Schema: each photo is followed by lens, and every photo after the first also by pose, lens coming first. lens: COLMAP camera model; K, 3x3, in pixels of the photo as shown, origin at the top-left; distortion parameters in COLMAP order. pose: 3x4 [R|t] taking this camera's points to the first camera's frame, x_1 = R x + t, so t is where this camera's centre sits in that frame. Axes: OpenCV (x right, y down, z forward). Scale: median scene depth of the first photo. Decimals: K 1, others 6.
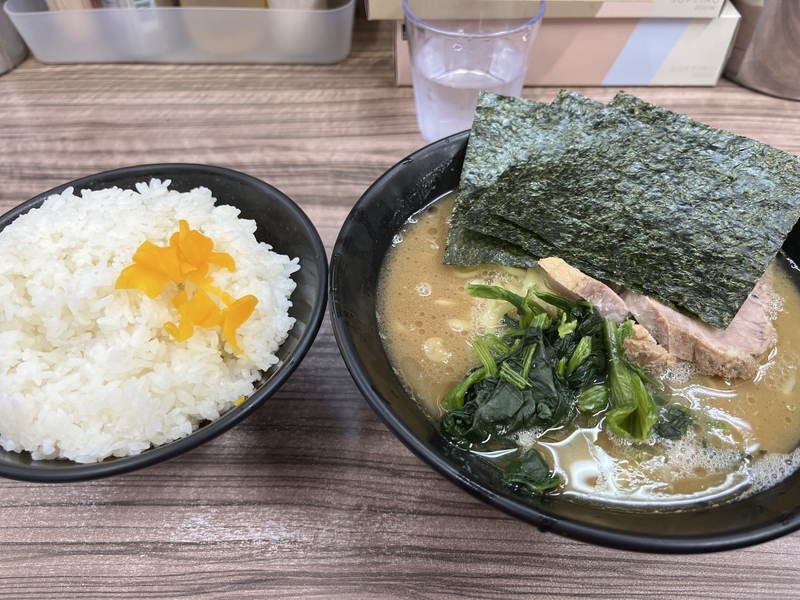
lens RADIAL K [[619.7, 0, 400.0], [0, 619.7, 300.0], [0, 0, 1]] dist [0.008136, -0.046646]
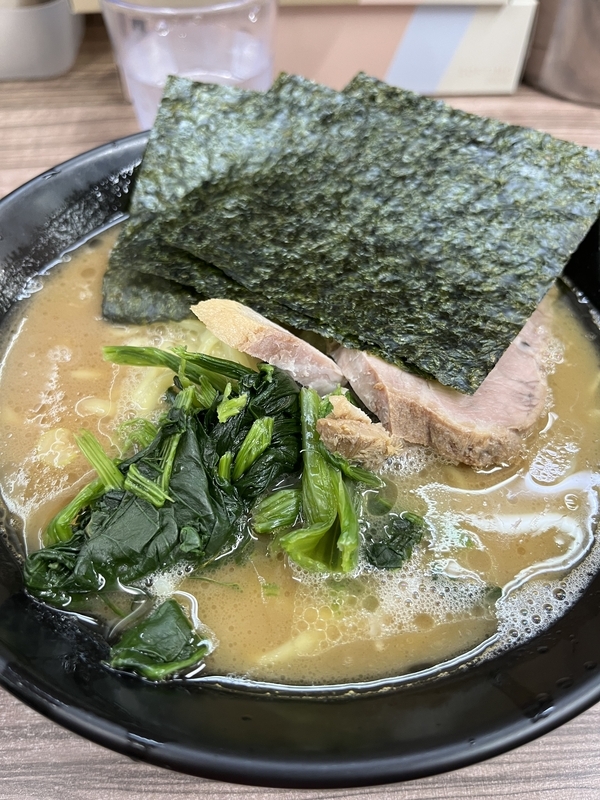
lens RADIAL K [[612.8, 0, 300.0], [0, 612.8, 400.0], [0, 0, 1]] dist [0.059676, -0.111711]
pose [[0.995989, -0.054714, 0.070801, 0.262694], [0.050358, 0.996810, 0.061917, 0.001132], [-0.073963, -0.058103, 0.995567, 0.309290]]
